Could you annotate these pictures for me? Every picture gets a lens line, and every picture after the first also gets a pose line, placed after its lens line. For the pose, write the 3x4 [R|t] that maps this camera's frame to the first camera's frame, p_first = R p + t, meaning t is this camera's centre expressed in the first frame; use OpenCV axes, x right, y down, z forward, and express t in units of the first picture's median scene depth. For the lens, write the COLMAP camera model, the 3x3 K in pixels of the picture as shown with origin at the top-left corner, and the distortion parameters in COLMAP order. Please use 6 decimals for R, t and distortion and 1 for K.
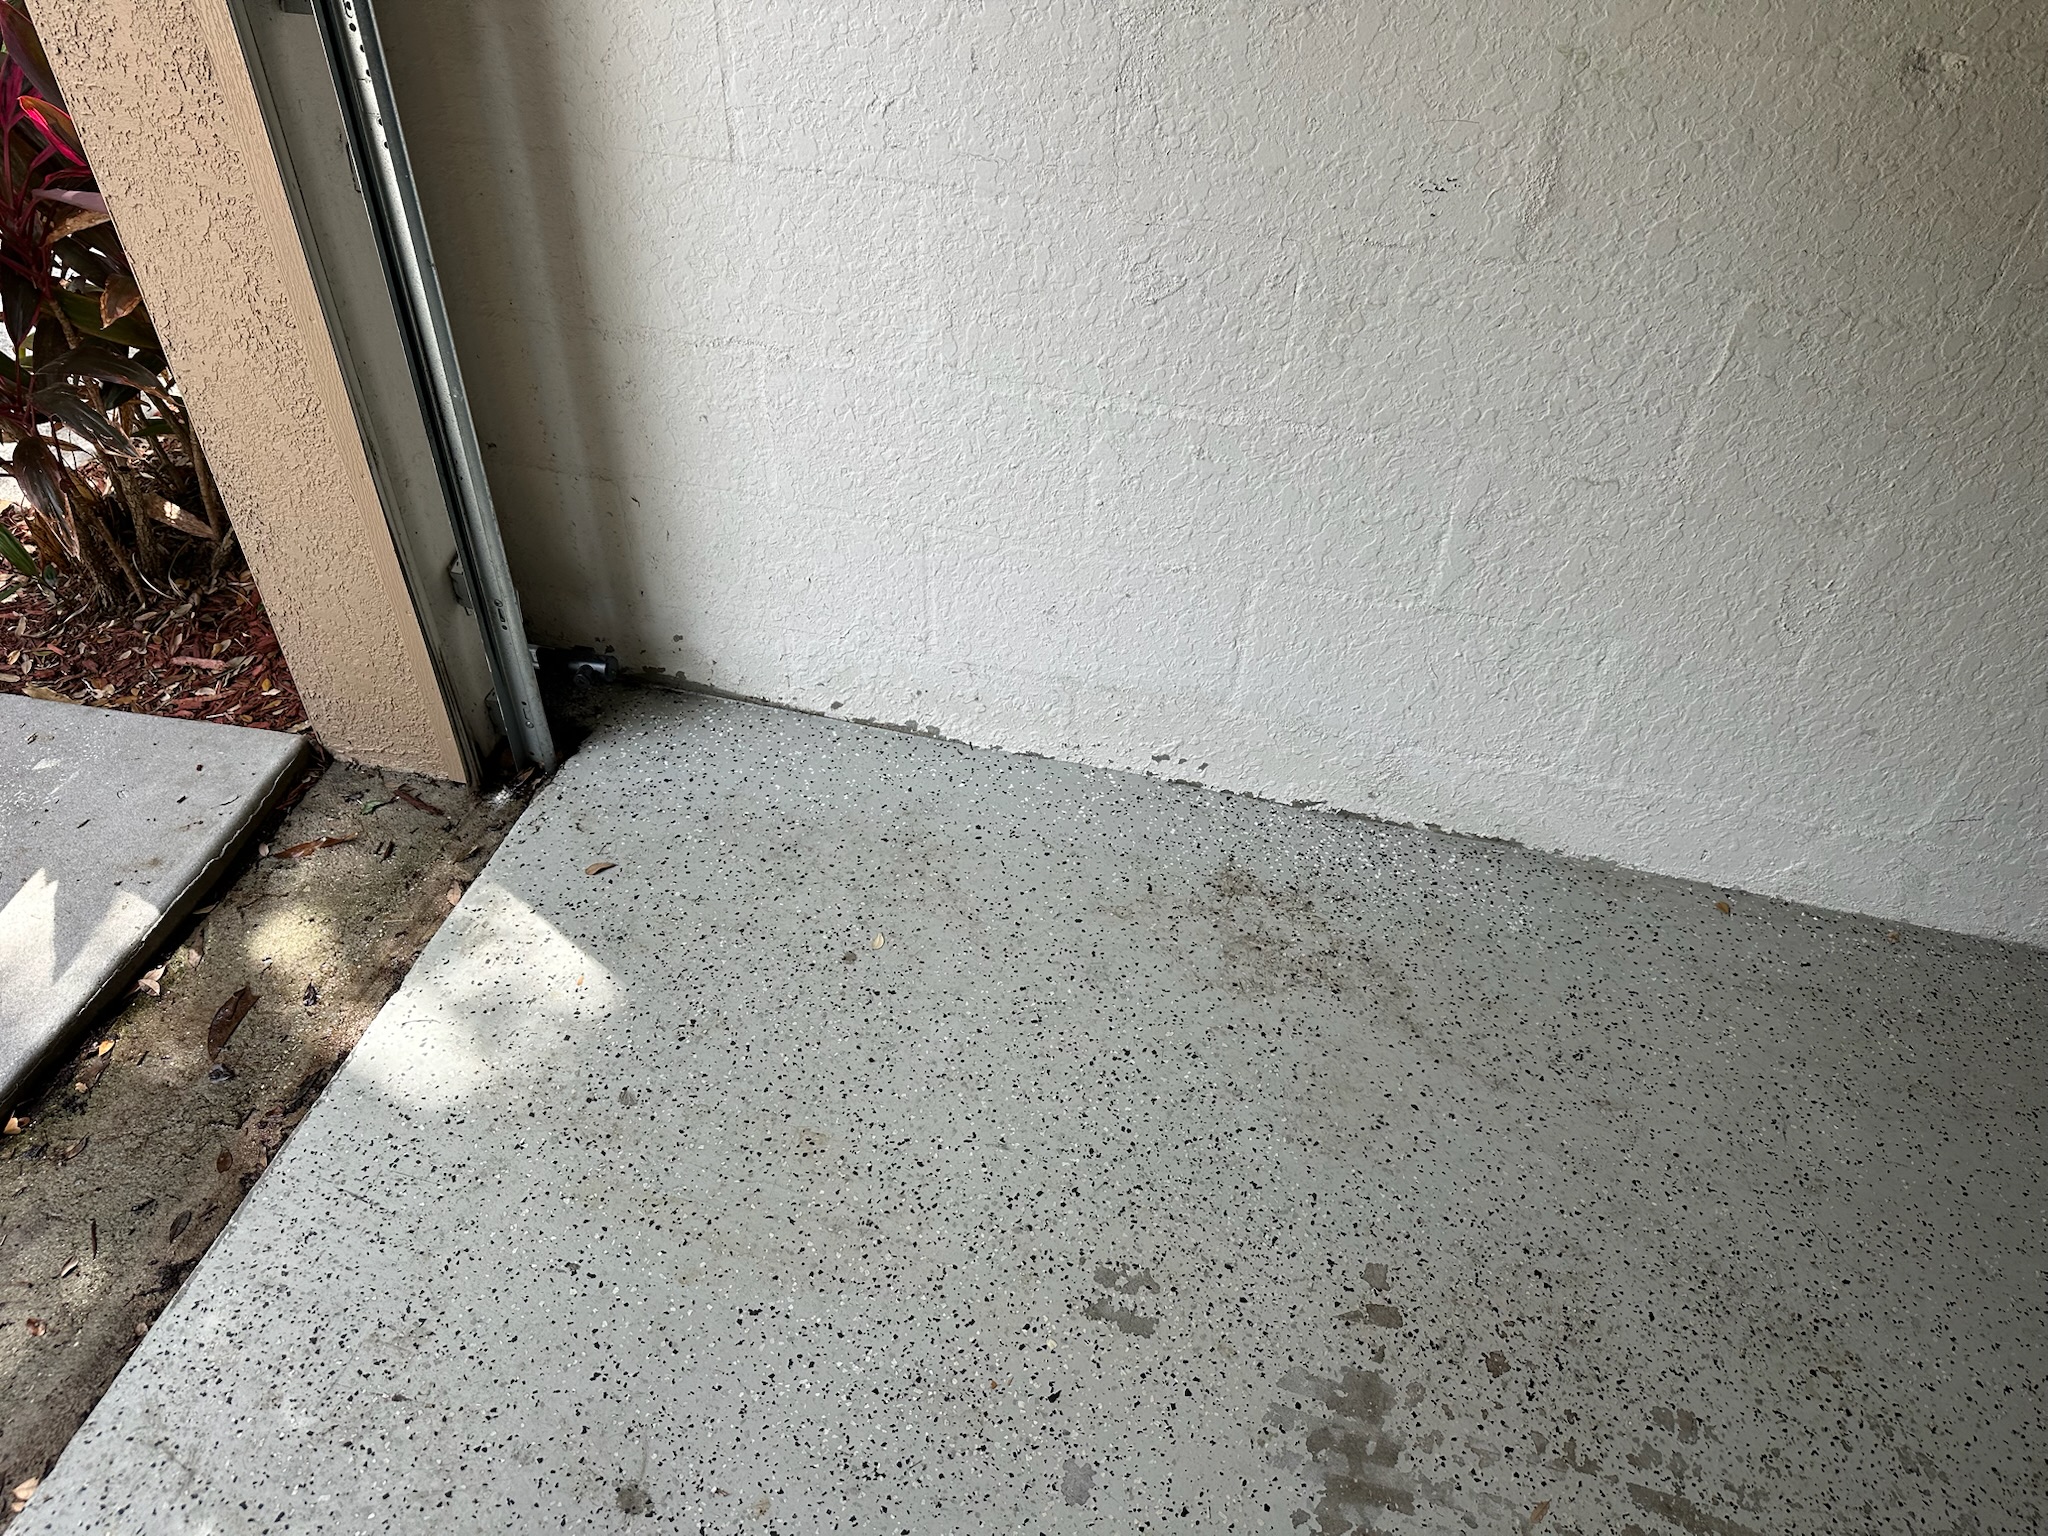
lens RADIAL K [[1327.9, 0, 1022.1], [0, 1327.9, 812.1], [0, 0, 1]] dist [0.003972, -0.005346]
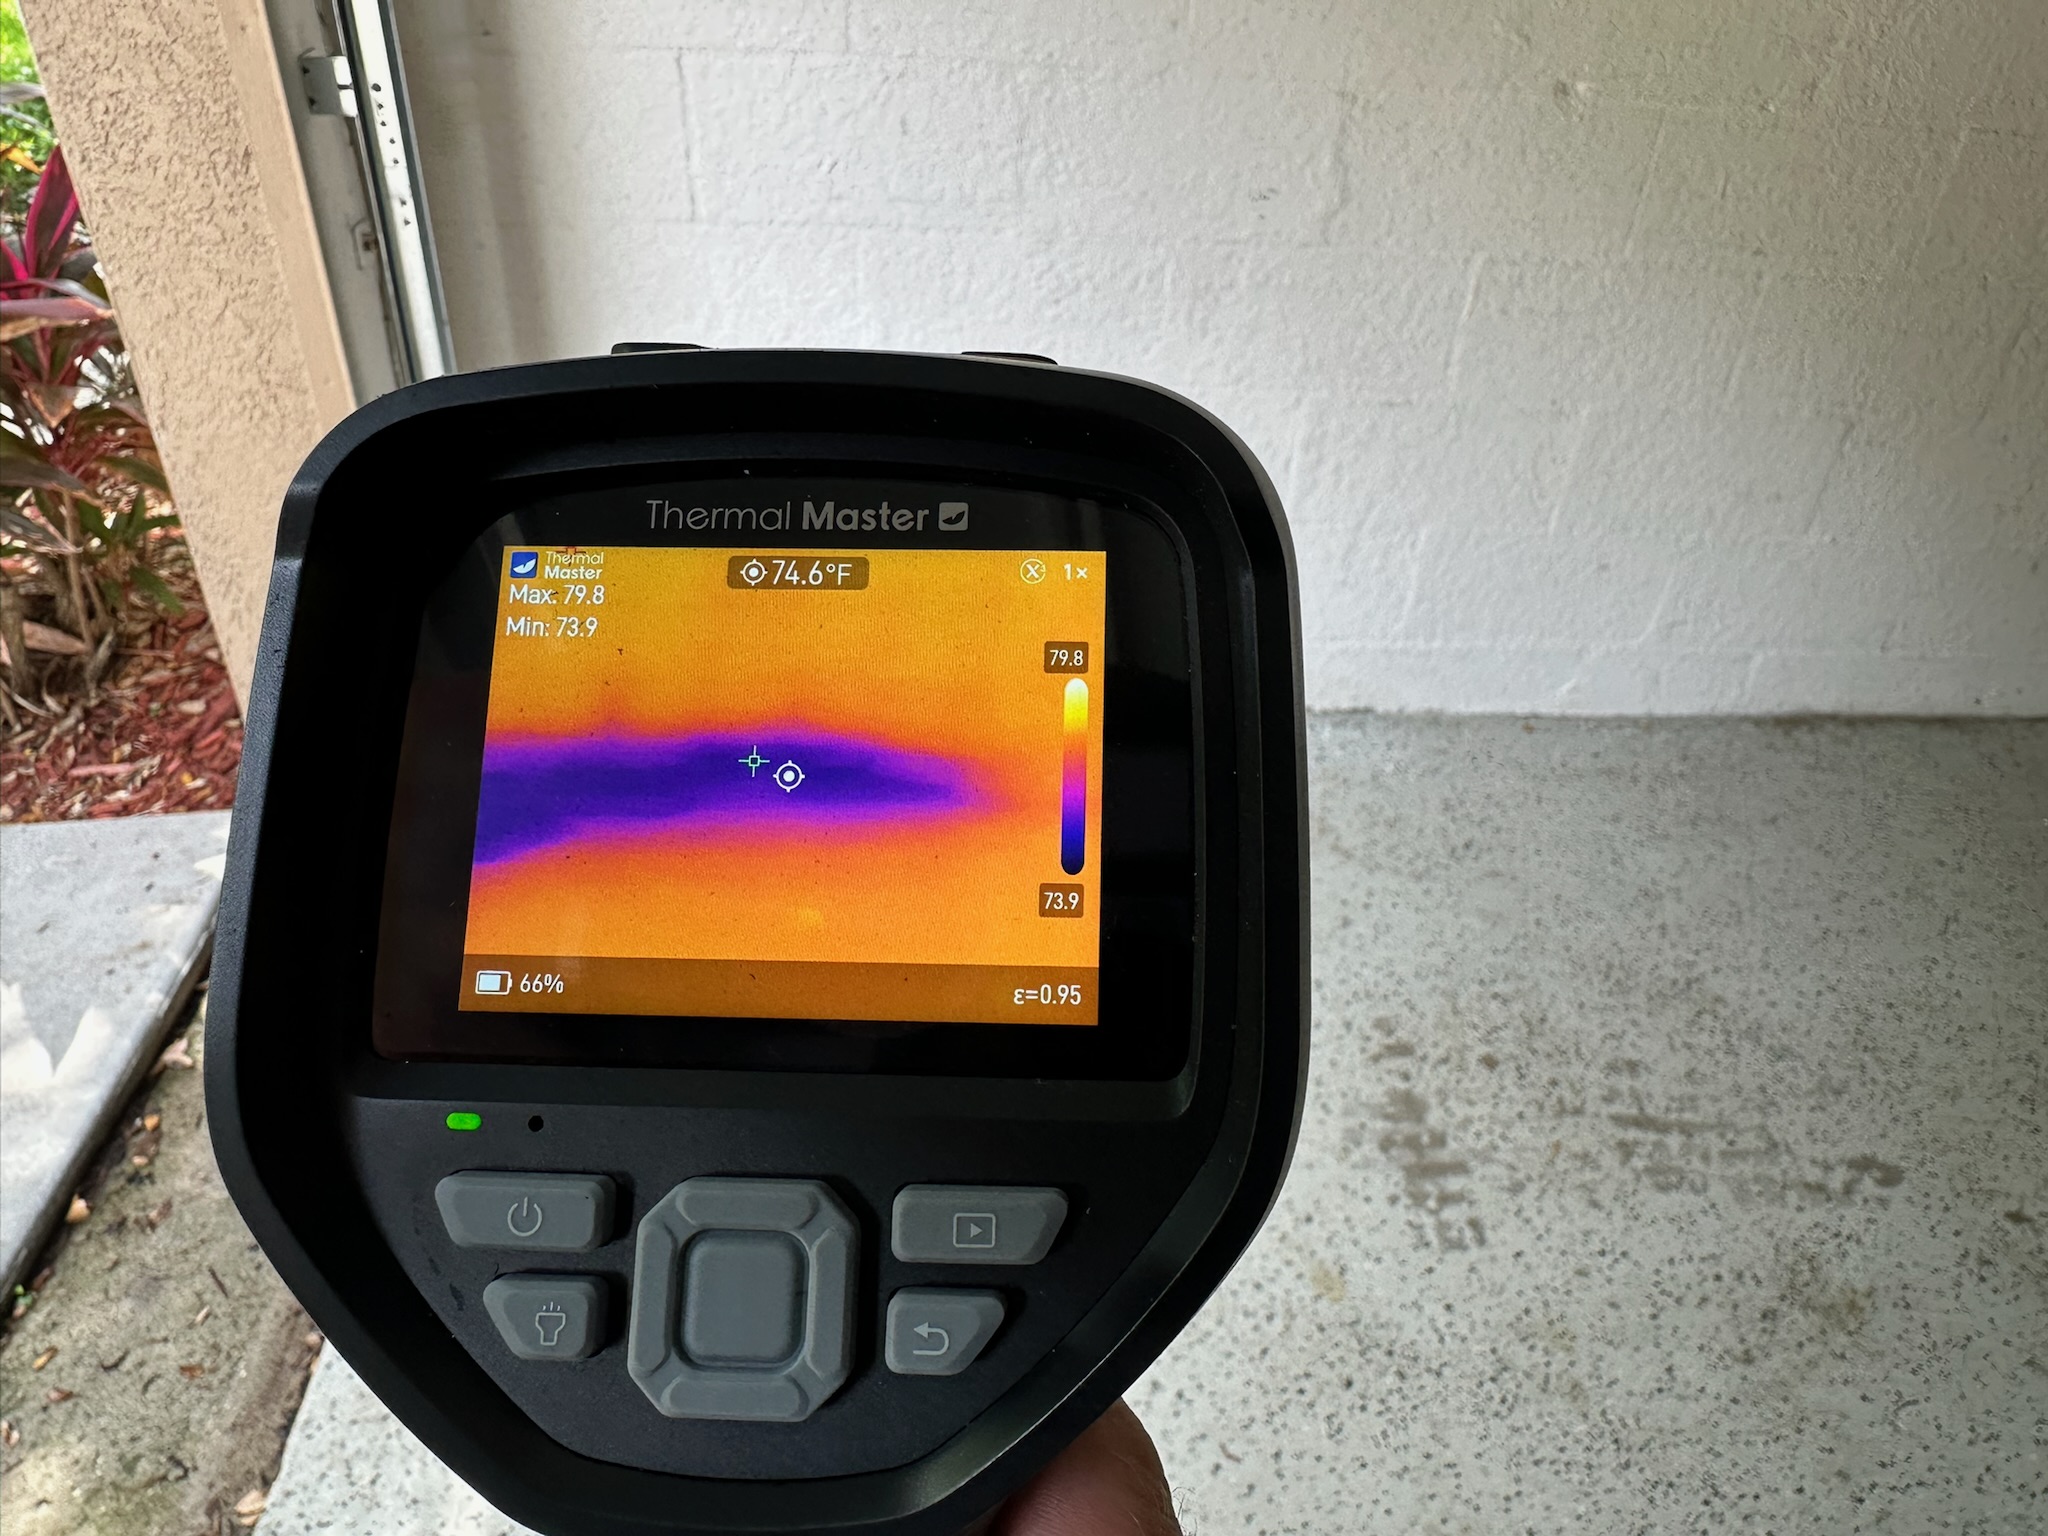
lens RADIAL K [[1368.2, 0, 1024.0], [0, 1368.2, 768.0], [0, 0, 1]] dist [-0.008379, 0.006477]
pose [[0.952764, -0.166013, 0.254325, -0.347179], [0.194967, 0.976386, -0.093052, 0.170587], [-0.232872, 0.138242, 0.962632, -0.192060]]
